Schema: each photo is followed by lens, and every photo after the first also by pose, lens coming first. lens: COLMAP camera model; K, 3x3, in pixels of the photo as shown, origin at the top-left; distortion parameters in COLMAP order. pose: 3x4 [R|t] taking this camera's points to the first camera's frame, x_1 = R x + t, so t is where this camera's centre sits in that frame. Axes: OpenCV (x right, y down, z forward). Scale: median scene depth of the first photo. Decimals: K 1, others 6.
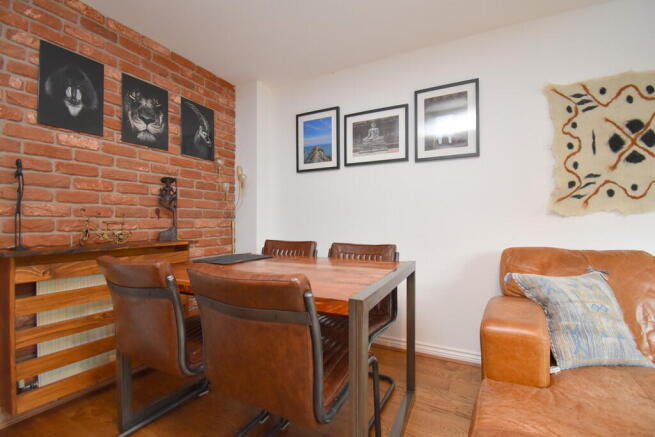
lens RADIAL K [[290.7, 0, 323.9], [0, 290.7, 213.2], [0, 0, 1]] dist [-0.004886, -0.009012]
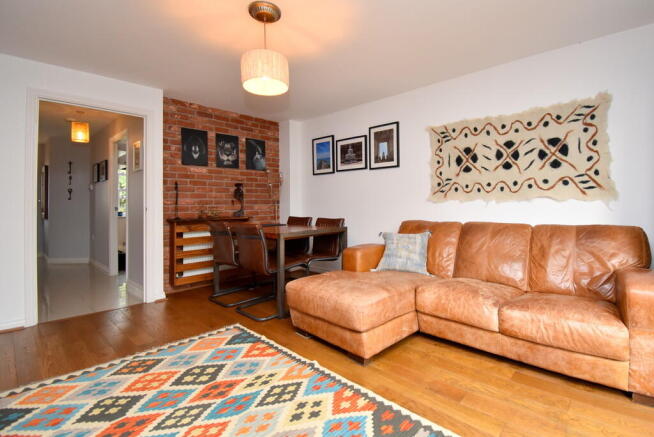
lens RADIAL K [[305.9, 0, 345.7], [0, 305.9, 194.7], [0, 0, 1]] dist [0.020329, -0.006353]
pose [[0.968875, -0.013057, -0.247205, 0.648410], [0.014730, 0.999879, 0.004918, -0.046535], [0.247111, -0.008406, 0.968951, -0.789381]]
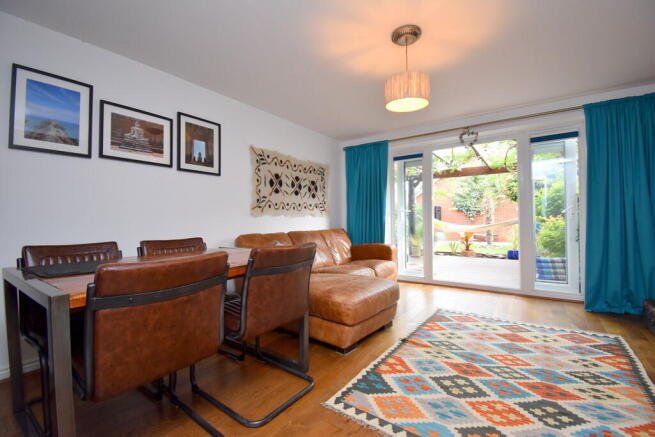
lens RADIAL K [[290.7, 0, 332.6], [0, 290.7, 215.4], [0, 0, 1]] dist [-0.004886, -0.009012]
pose [[0.133409, 0.025633, 0.990730, -0.829002], [-0.015168, 0.999601, -0.023820, 0.030933], [-0.990945, -0.011850, 0.133744, 0.210541]]
